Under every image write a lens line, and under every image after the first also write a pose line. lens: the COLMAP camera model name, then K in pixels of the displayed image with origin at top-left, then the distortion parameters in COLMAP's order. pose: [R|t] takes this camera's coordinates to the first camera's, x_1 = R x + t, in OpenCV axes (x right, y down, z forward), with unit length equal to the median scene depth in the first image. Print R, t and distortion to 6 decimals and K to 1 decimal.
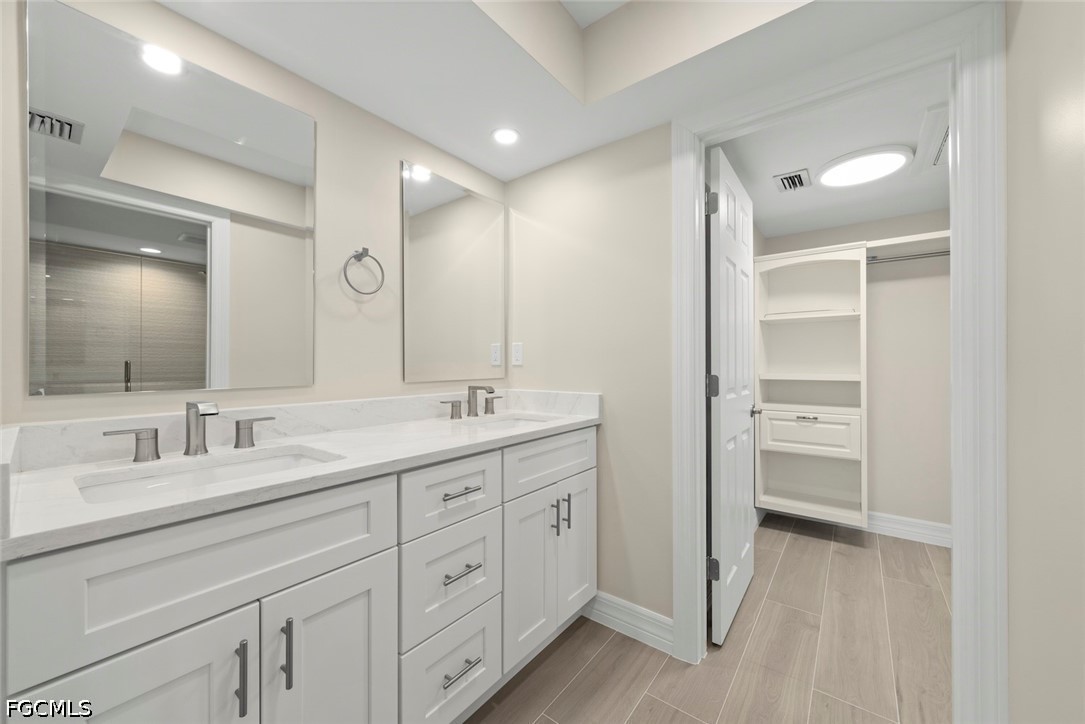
lens RADIAL K [[416.0, 0, 542.5], [0, 416.0, 362.0], [0, 0, 1]] dist [0.000236, -0.000061]
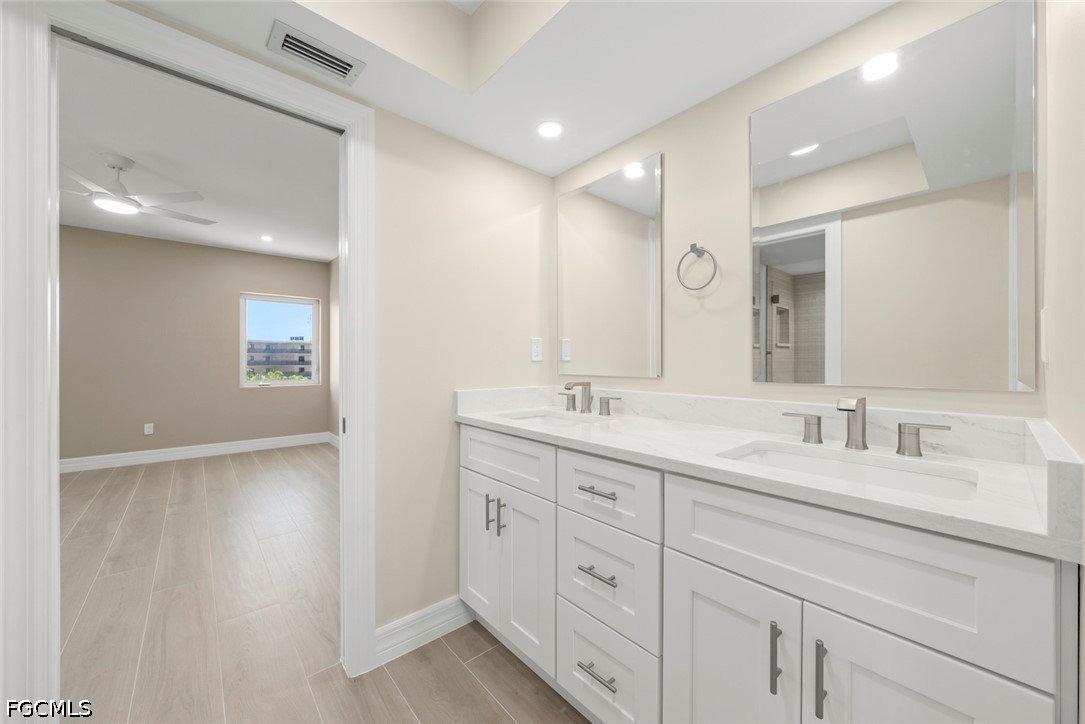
lens RADIAL K [[398.4, 0, 545.2], [0, 398.4, 364.3], [0, 0, 1]] dist [-0.001030, -0.000137]
pose [[-0.186145, 0.006658, -0.982500, 0.496523], [-0.002519, 0.999971, 0.007253, 0.007432], [0.982519, 0.003825, -0.186122, 0.707692]]
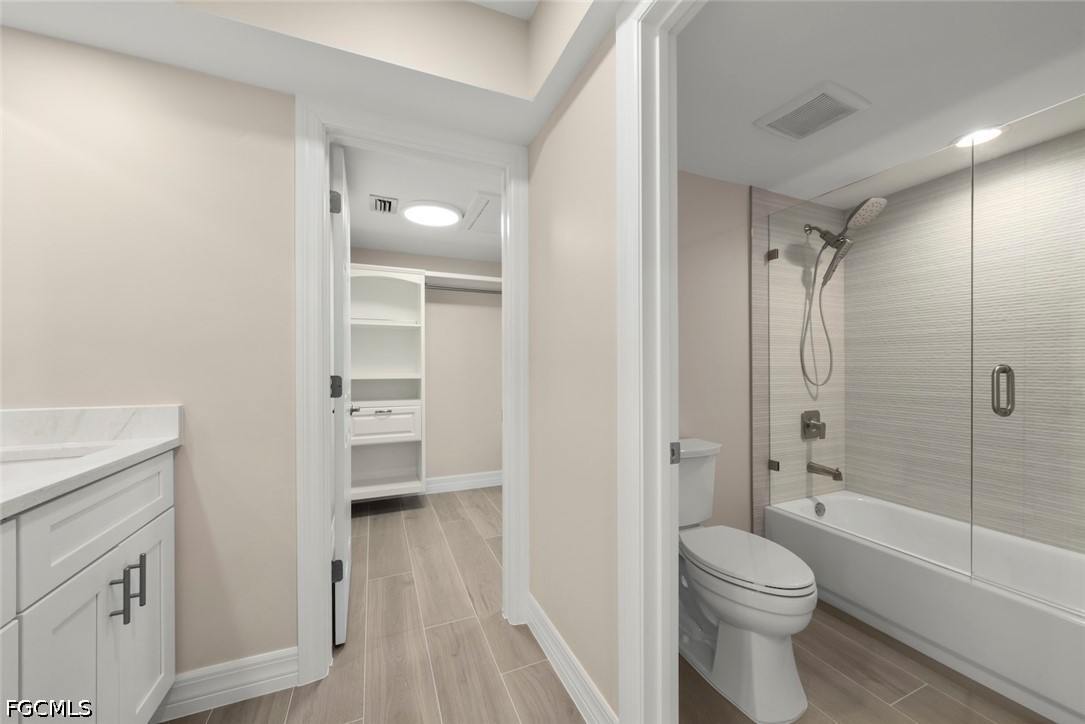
lens RADIAL K [[398.4, 0, 545.2], [0, 398.4, 364.3], [0, 0, 1]] dist [-0.001030, -0.000137]
pose [[0.483094, 0.001938, 0.875567, -0.168846], [-0.001652, 0.999998, -0.001302, 0.004492], [-0.875567, -0.000817, 0.483096, 0.098660]]
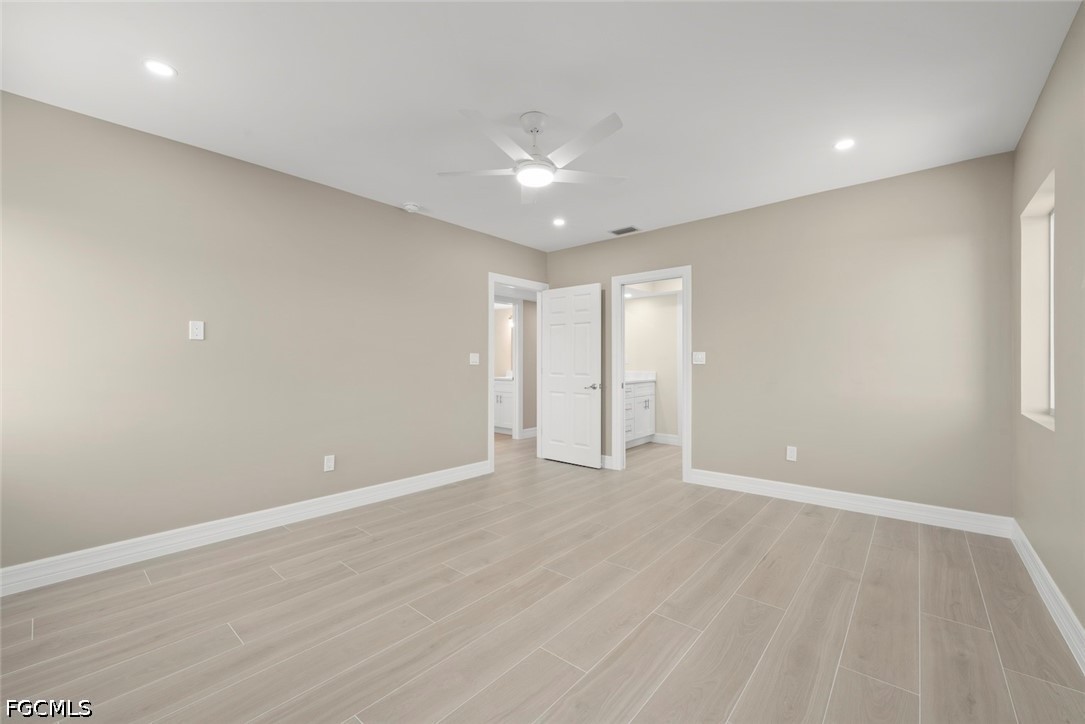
lens RADIAL K [[424.5, 0, 542.5], [0, 424.5, 362.0], [0, 0, 1]] dist [-0.000486, -0.000004]
pose [[0.998134, -0.002744, -0.061002, -0.559915], [0.002558, 0.999992, -0.003134, 0.004487], [0.061010, 0.002972, 0.998133, -2.444050]]
